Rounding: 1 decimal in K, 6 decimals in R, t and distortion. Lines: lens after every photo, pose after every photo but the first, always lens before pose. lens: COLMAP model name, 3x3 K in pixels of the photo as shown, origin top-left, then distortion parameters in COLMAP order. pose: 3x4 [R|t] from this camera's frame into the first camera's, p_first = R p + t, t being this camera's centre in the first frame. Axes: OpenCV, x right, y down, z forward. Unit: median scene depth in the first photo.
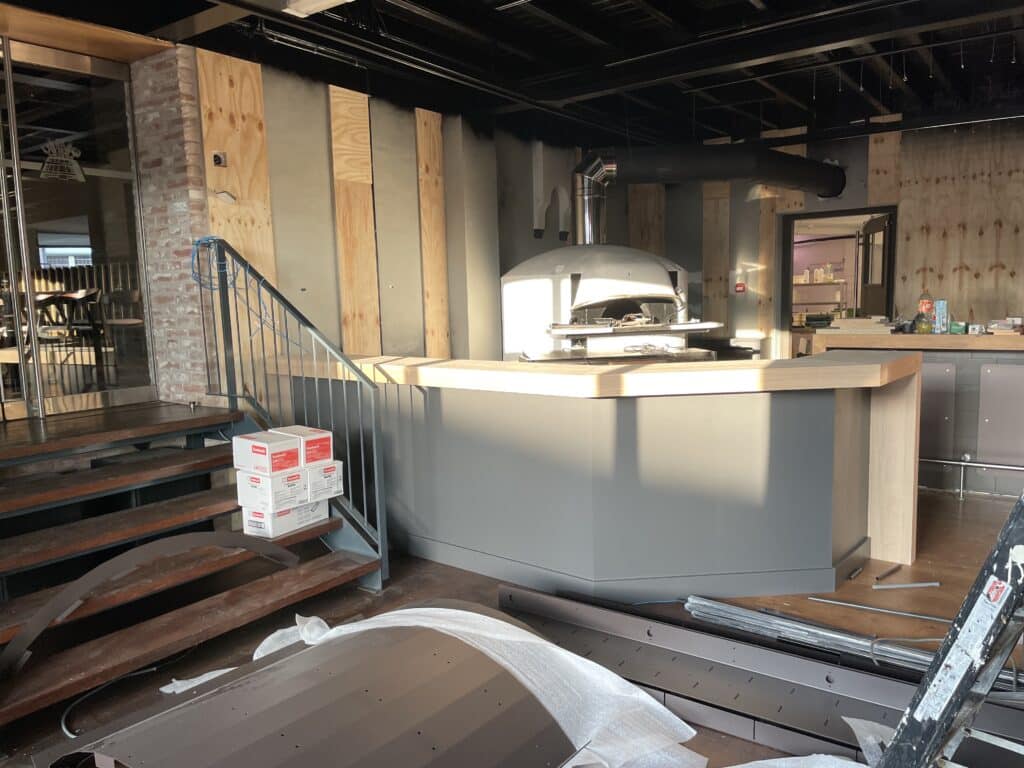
lens RADIAL K [[780.6, 0, 512.8], [0, 780.6, 386.2], [0, 0, 1]] dist [0.039675, -0.073829]
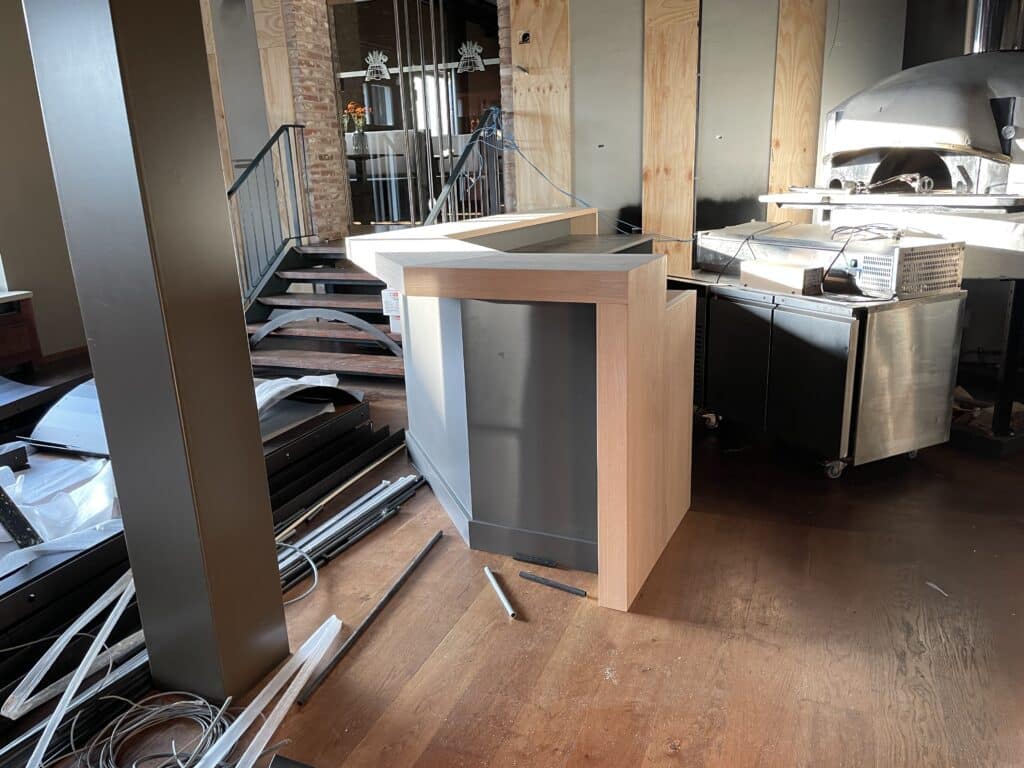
lens RADIAL K [[780.6, 0, 513.0], [0, 780.6, 386.0], [0, 0, 1]] dist [0.039675, -0.073829]
pose [[0.217387, 0.279731, -0.935144, 0.880586], [-0.074745, 0.960012, 0.269795, -0.095143], [0.973219, 0.011248, 0.229603, 0.691223]]
